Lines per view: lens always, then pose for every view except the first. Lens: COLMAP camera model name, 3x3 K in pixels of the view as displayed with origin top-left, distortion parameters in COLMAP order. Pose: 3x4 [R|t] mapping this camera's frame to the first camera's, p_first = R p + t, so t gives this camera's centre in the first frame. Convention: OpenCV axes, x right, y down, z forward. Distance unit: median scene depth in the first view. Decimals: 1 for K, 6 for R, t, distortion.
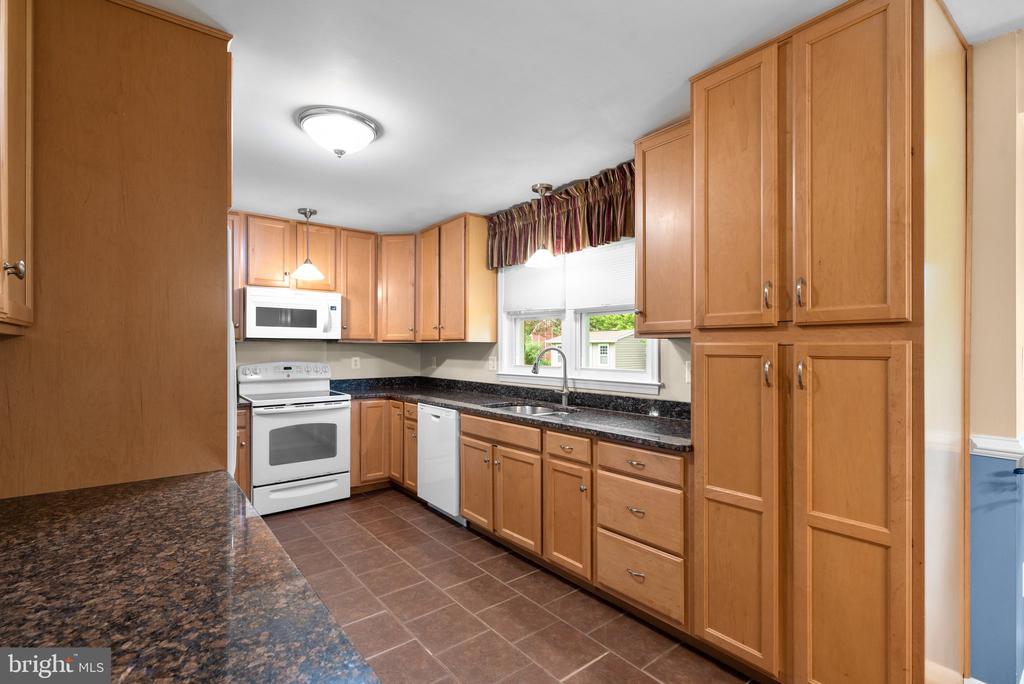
lens RADIAL K [[483.5, 0, 510.8], [0, 483.5, 343.1], [0, 0, 1]] dist [-0.003084, -0.000254]
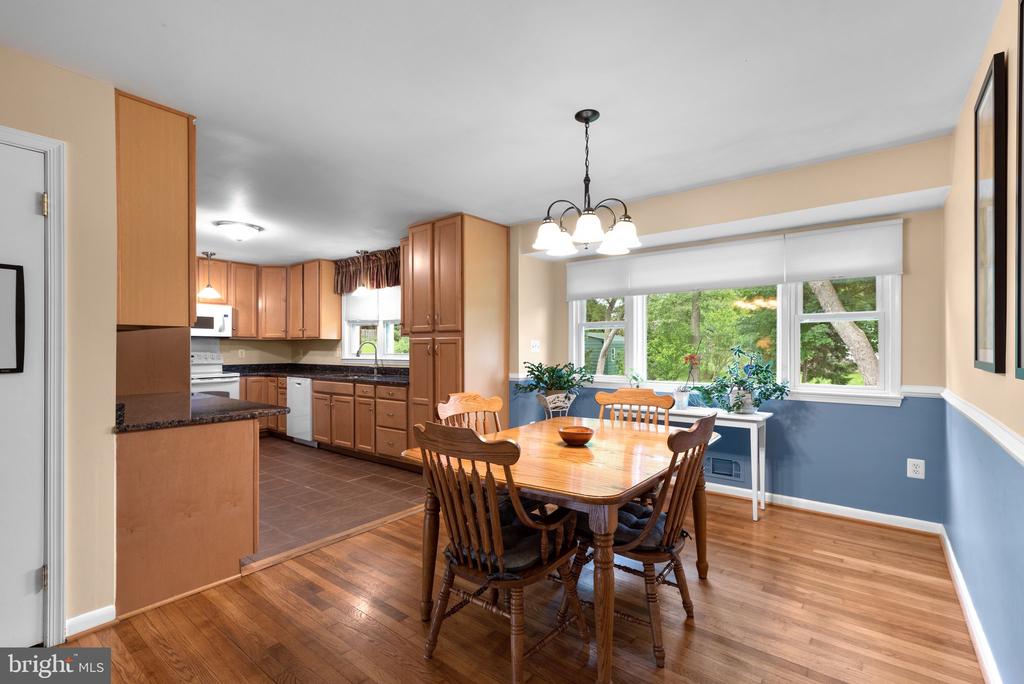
lens RADIAL K [[464.1, 0, 514.1], [0, 464.1, 347.9], [0, 0, 1]] dist [0.003406, -0.000043]
pose [[0.970843, 0.000888, 0.239716, 0.167012], [-0.003037, 0.999958, 0.008598, 0.012621], [-0.239699, -0.009076, 0.970805, -0.664121]]
